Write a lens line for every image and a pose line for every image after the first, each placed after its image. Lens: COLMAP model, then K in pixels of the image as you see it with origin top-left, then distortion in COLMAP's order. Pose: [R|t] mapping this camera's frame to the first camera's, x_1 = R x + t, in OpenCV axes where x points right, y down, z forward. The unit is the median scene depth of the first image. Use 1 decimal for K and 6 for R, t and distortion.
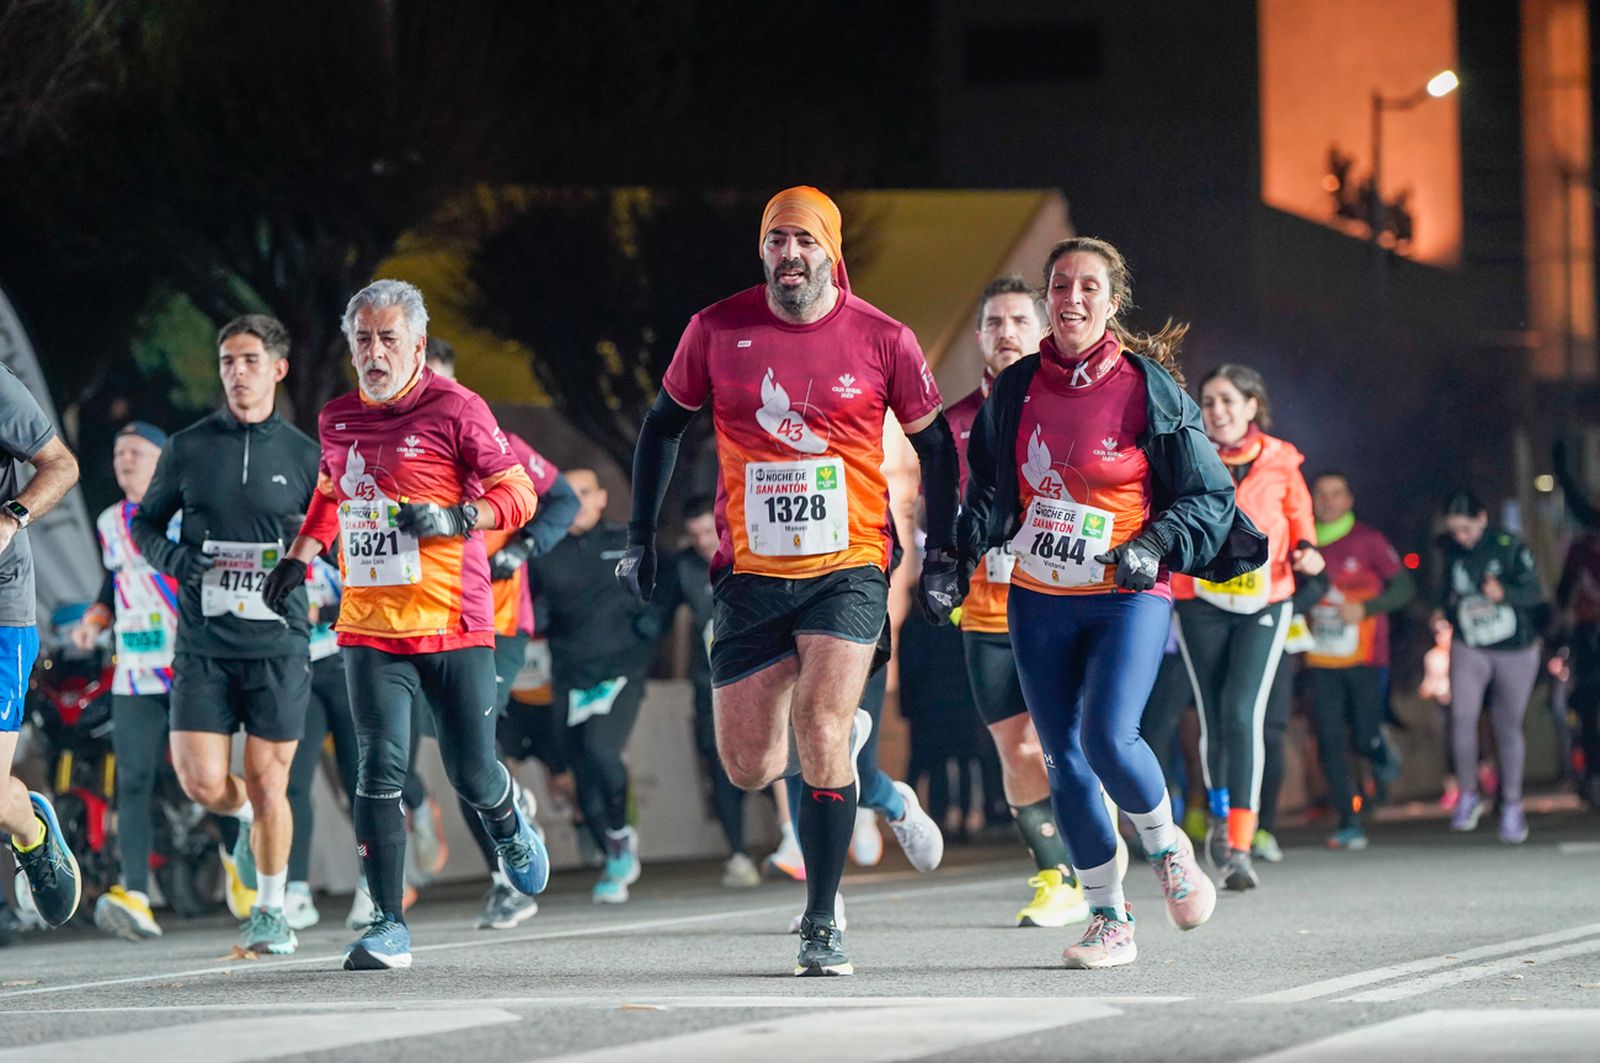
lens RADIAL K [[6587.8, 0, 800.0], [0, 6587.8, 531.5], [0, 0, 1]] dist [-0.065099, 1.896664]
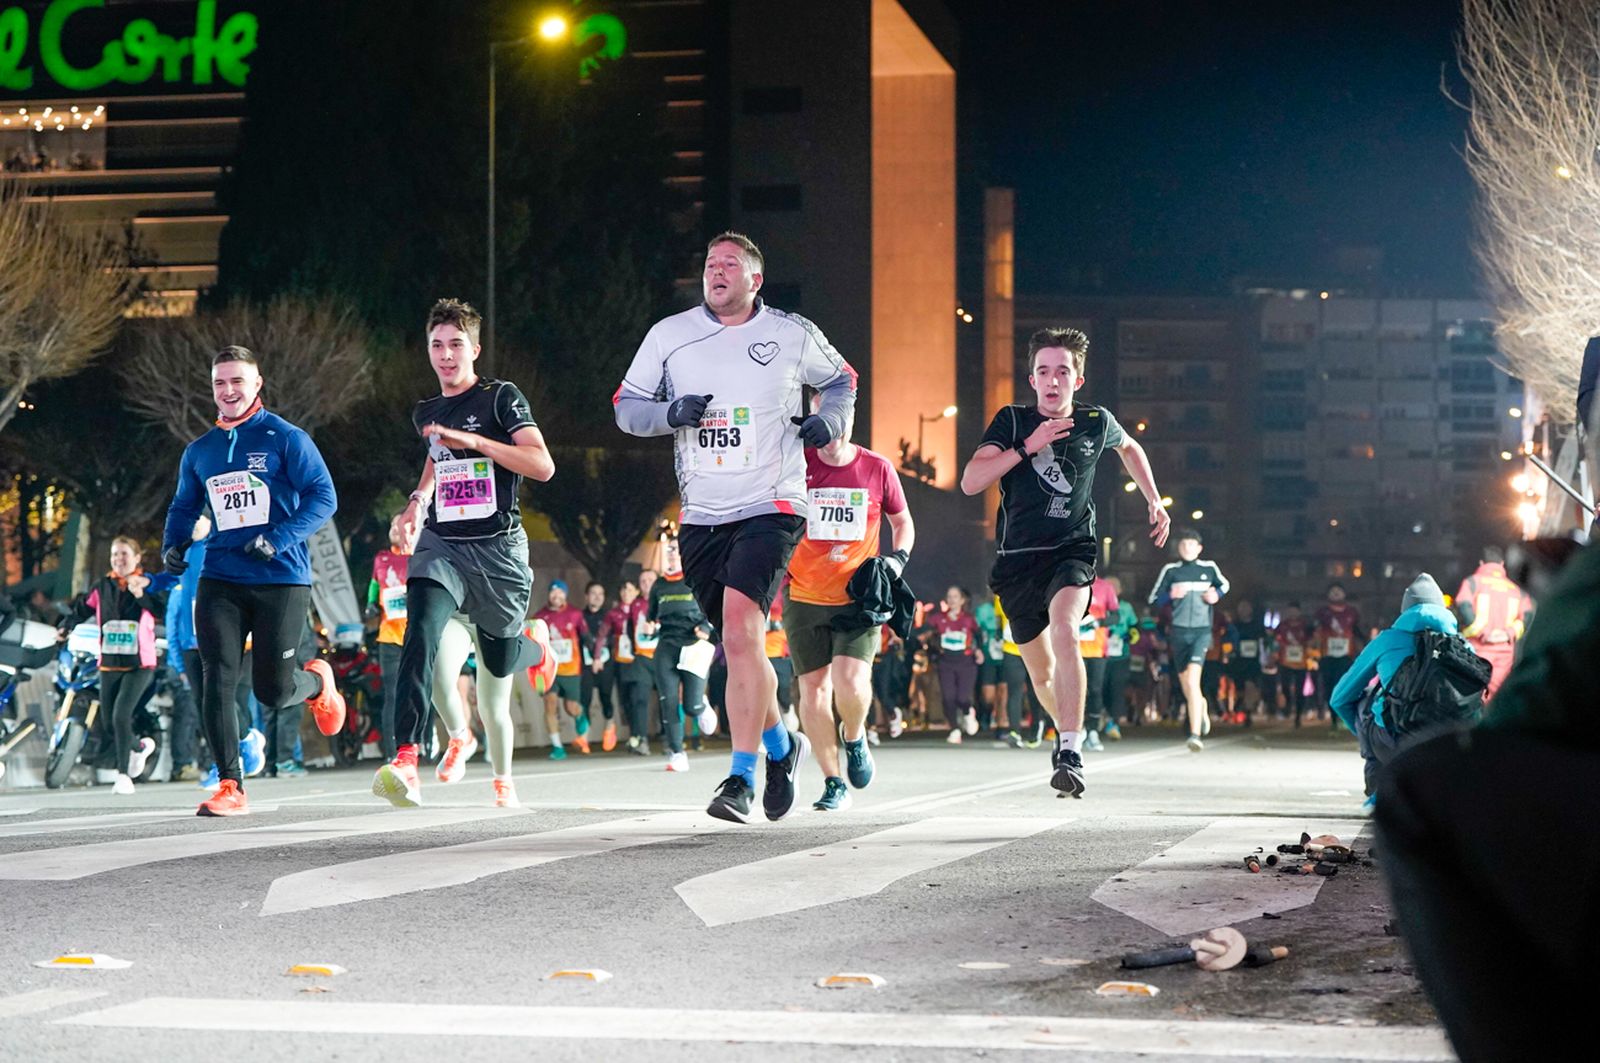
lens RADIAL K [[3253.9, 0, 800.0], [0, 3253.9, 531.5], [0, 0, 1]] dist [0.015588, -0.007266]
pose [[0.998354, 0.023852, 0.052163, -0.012643], [-0.022410, 0.999355, -0.028065, 0.006905], [-0.052799, 0.026850, 0.998244, -0.131015]]
